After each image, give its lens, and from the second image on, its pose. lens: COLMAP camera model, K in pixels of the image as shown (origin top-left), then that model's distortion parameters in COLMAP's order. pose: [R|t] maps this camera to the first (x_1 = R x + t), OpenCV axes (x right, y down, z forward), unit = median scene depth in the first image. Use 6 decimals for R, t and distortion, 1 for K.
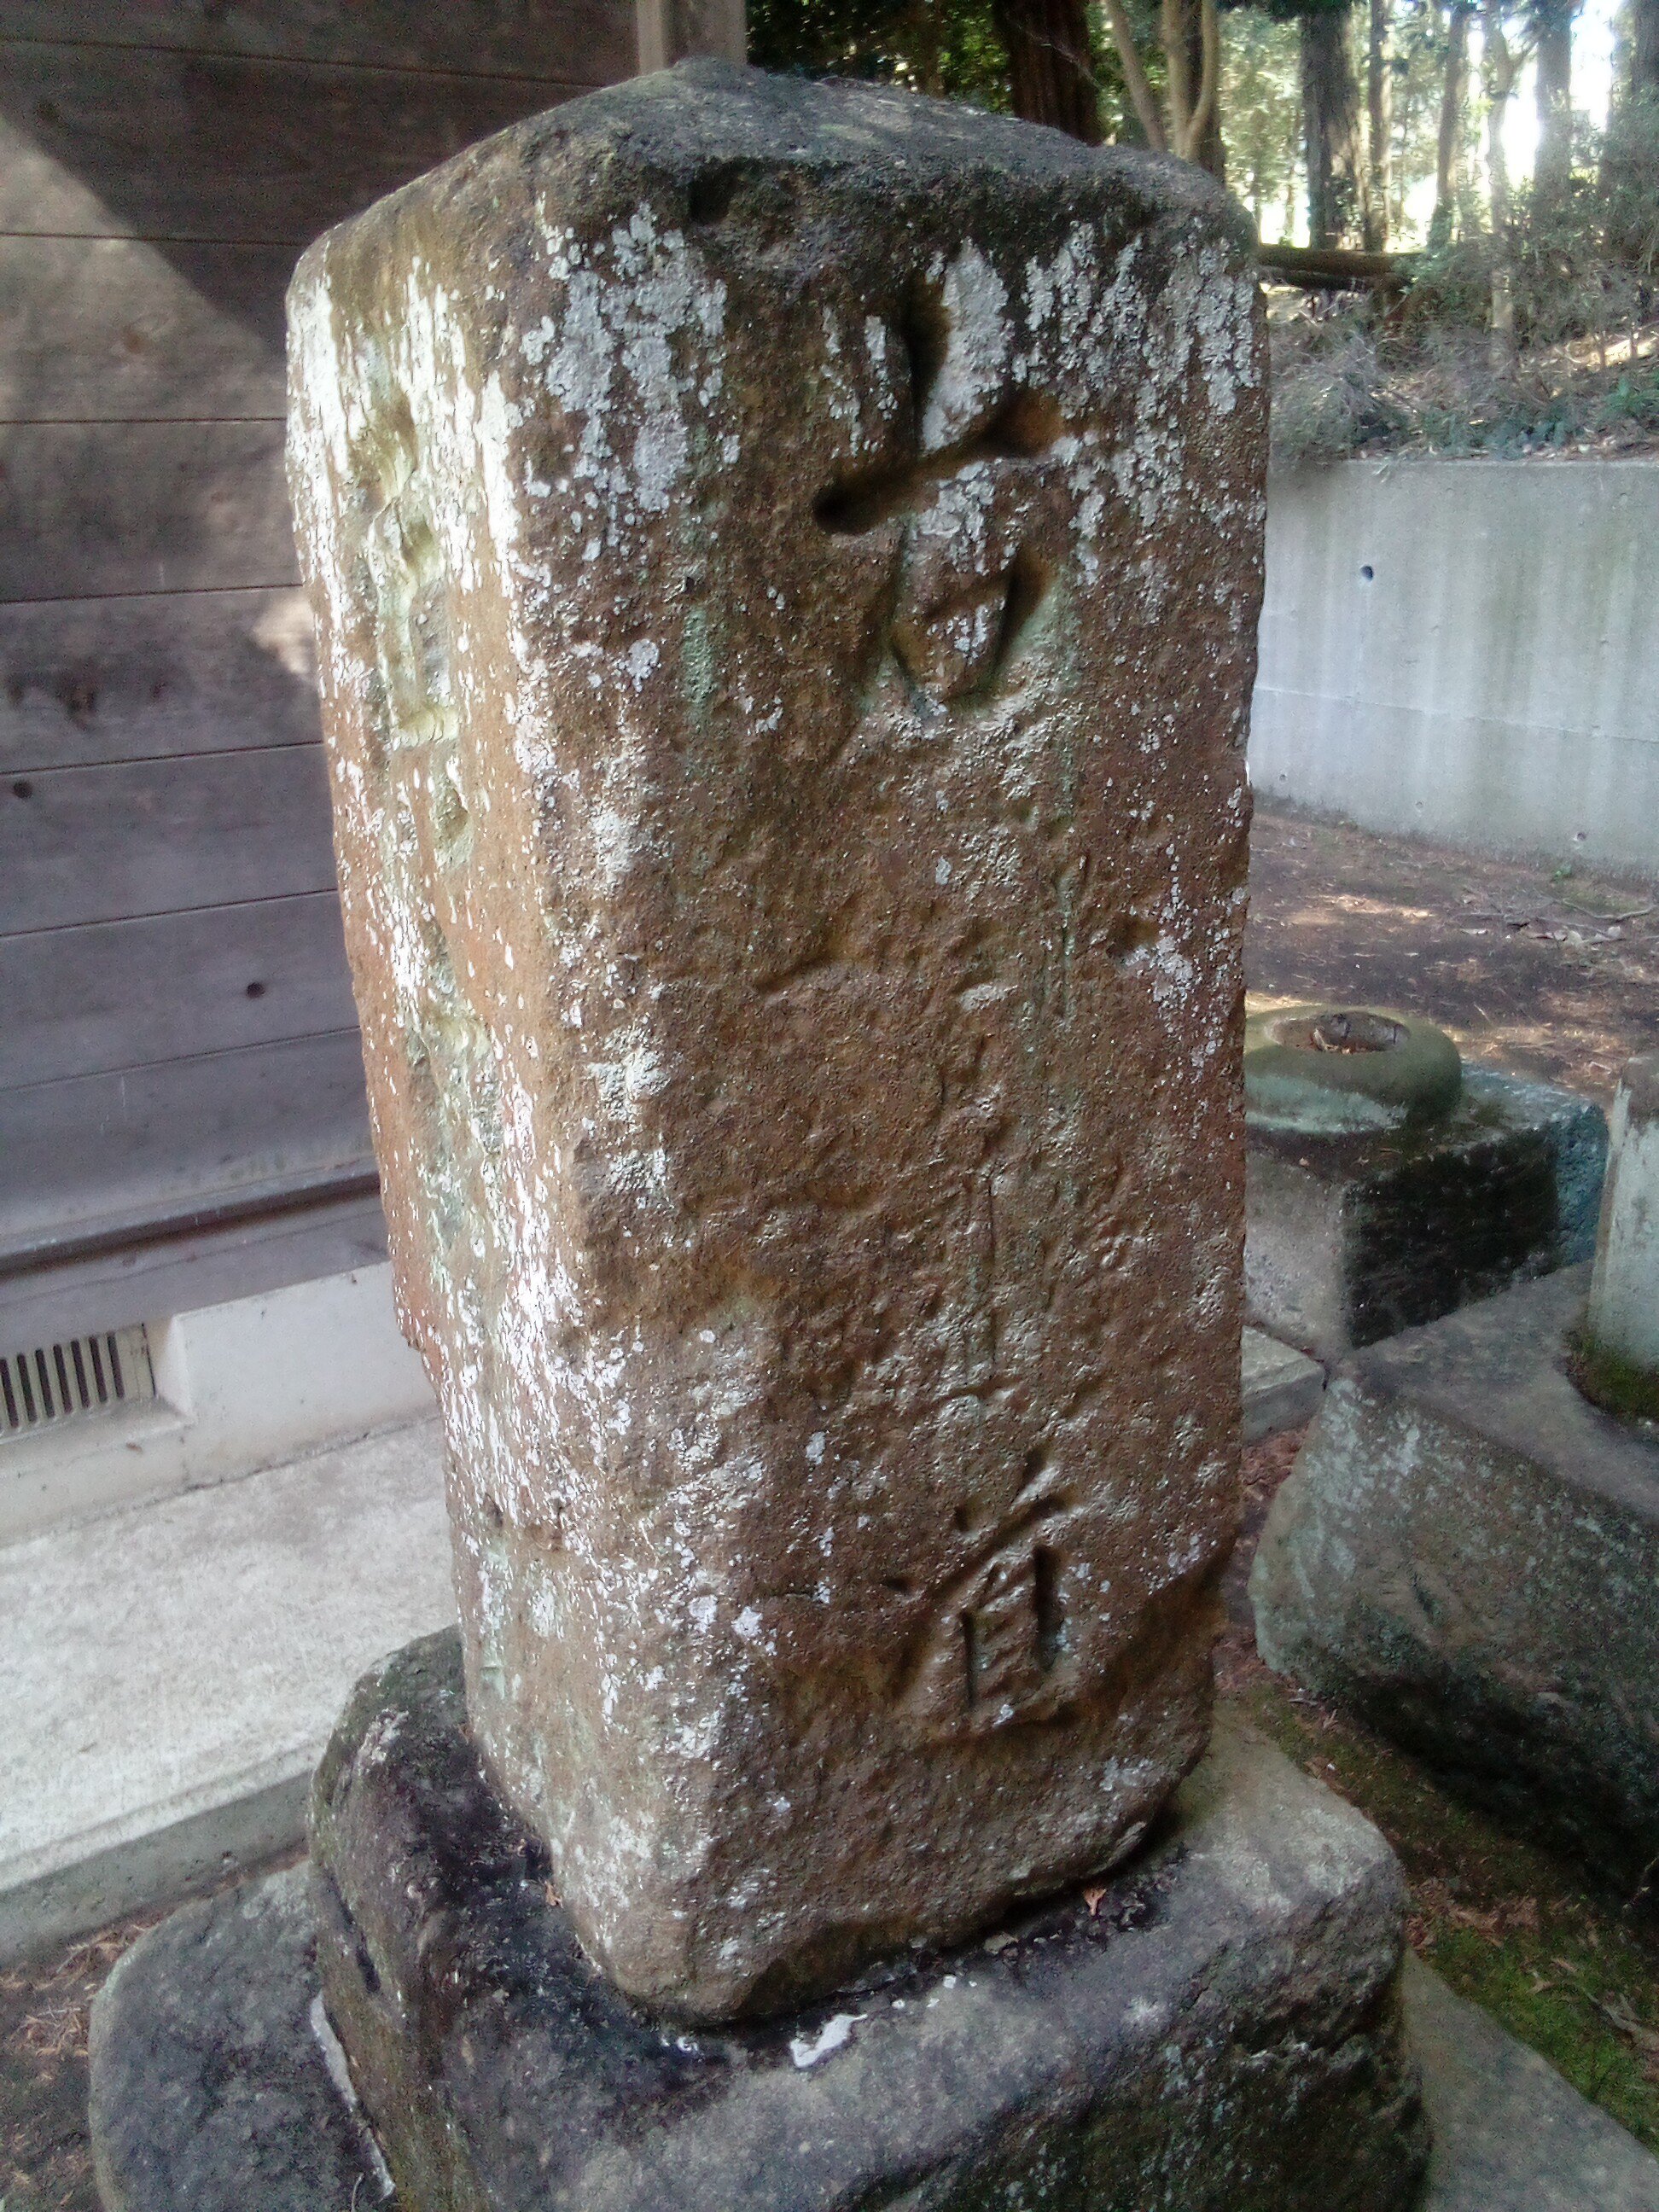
lens RADIAL K [[1829.7, 0, 829.8], [0, 1829.7, 1160.9], [0, 0, 1]] dist [0.128548, -0.217350]
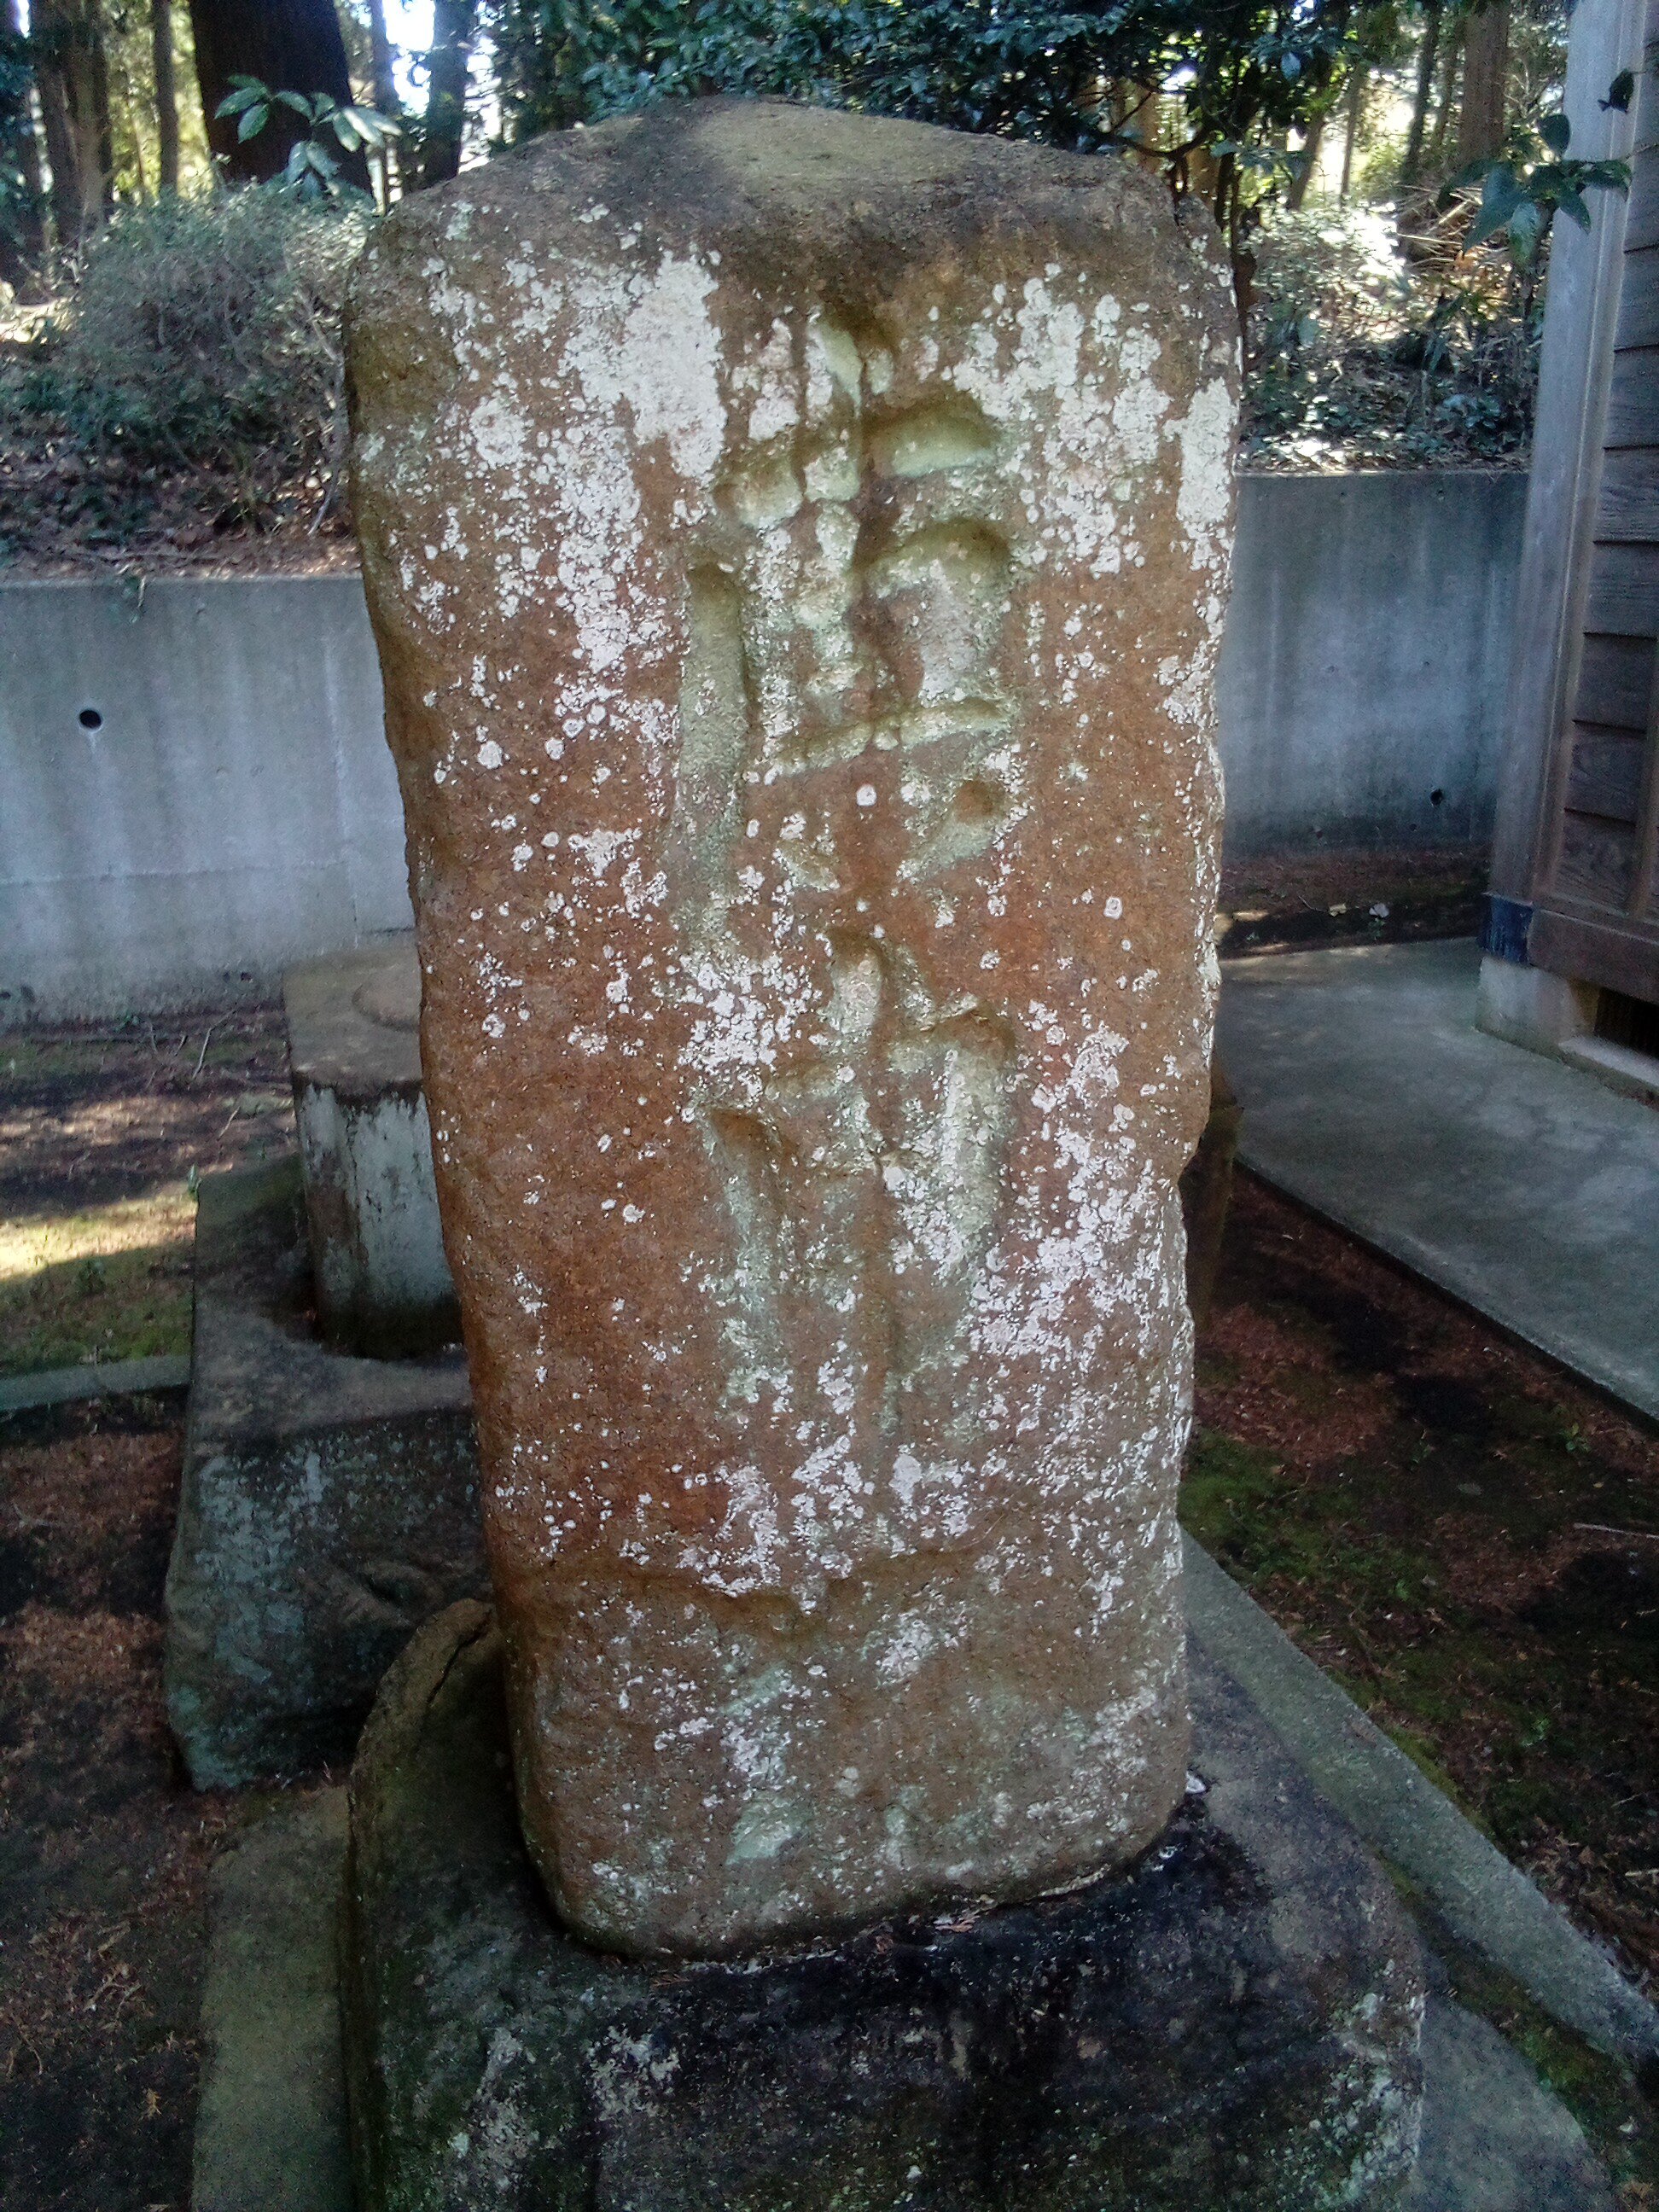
lens RADIAL K [[1834.4, 0, 830.0], [0, 1834.4, 1182.8], [0, 0, 1]] dist [0.142840, -0.222086]
pose [[0.274125, -0.307654, 0.911156, -1.200654], [0.363167, 0.910412, 0.198142, -0.227297], [-0.890486, 0.276586, 0.361297, 0.750593]]
